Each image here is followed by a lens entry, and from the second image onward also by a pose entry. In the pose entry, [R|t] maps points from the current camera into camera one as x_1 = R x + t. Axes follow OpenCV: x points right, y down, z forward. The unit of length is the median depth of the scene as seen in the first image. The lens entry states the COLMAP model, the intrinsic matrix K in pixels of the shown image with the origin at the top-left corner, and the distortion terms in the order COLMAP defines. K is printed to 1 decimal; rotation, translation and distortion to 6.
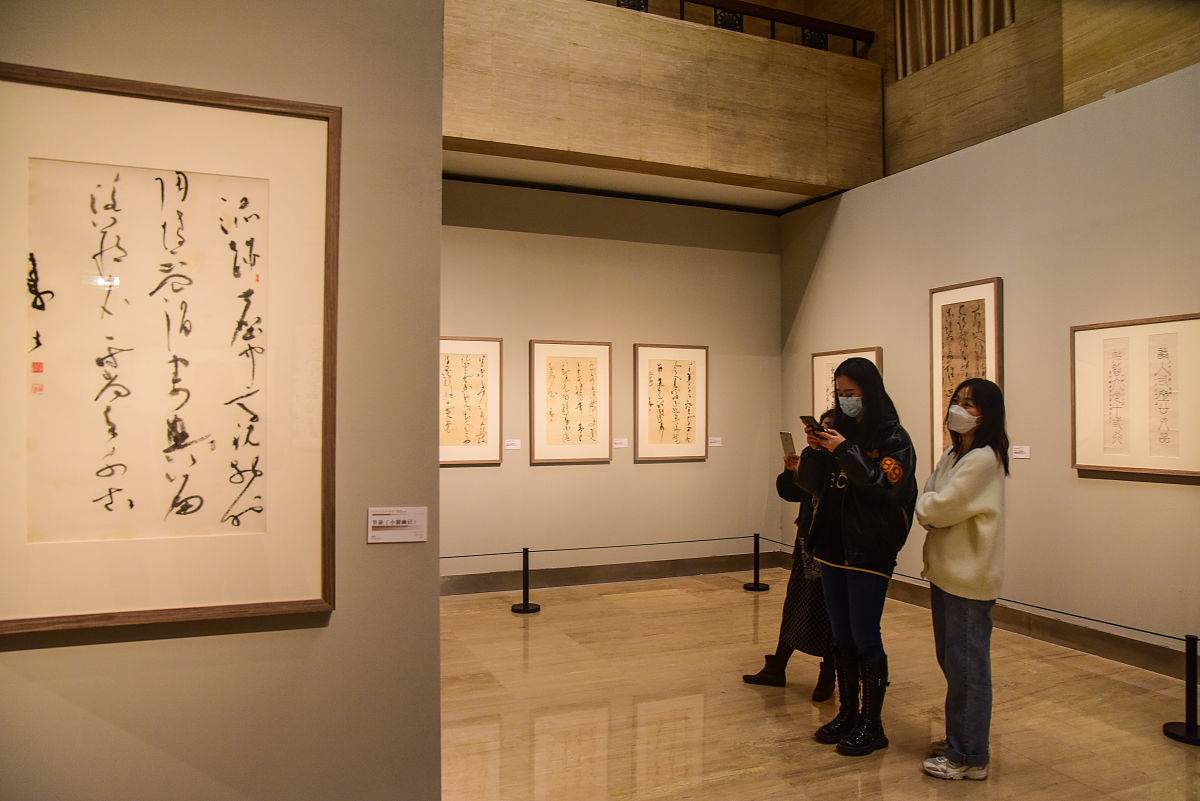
lens RADIAL K [[859.8, 0, 600.0], [0, 859.8, 400.5], [0, 0, 1]] dist [-0.072123, 0.002599]
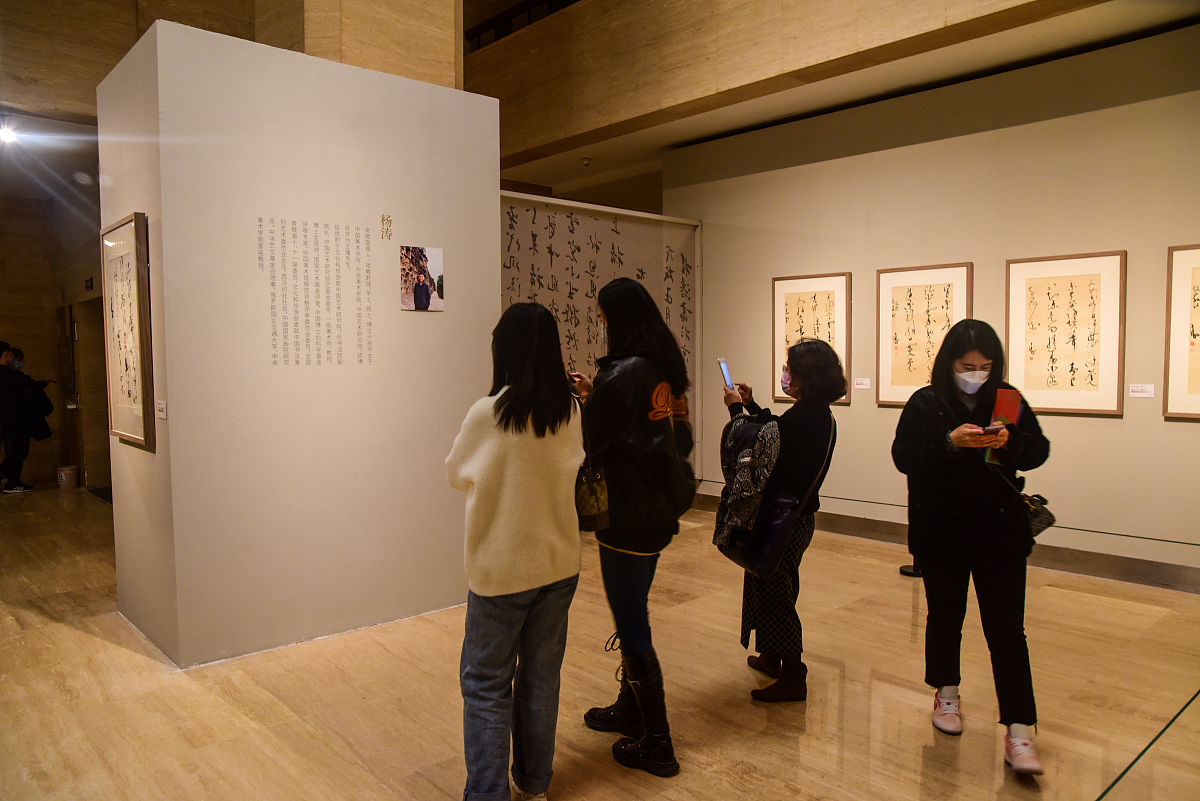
lens RADIAL K [[859.8, 0, 600.0], [0, 859.8, 400.5], [0, 0, 1]] dist [-0.072123, 0.002599]
pose [[0.345419, 0.043514, -0.937439, 0.531465], [0.018897, 0.998399, 0.053306, 0.012606], [0.938258, -0.036128, 0.344044, 0.350368]]
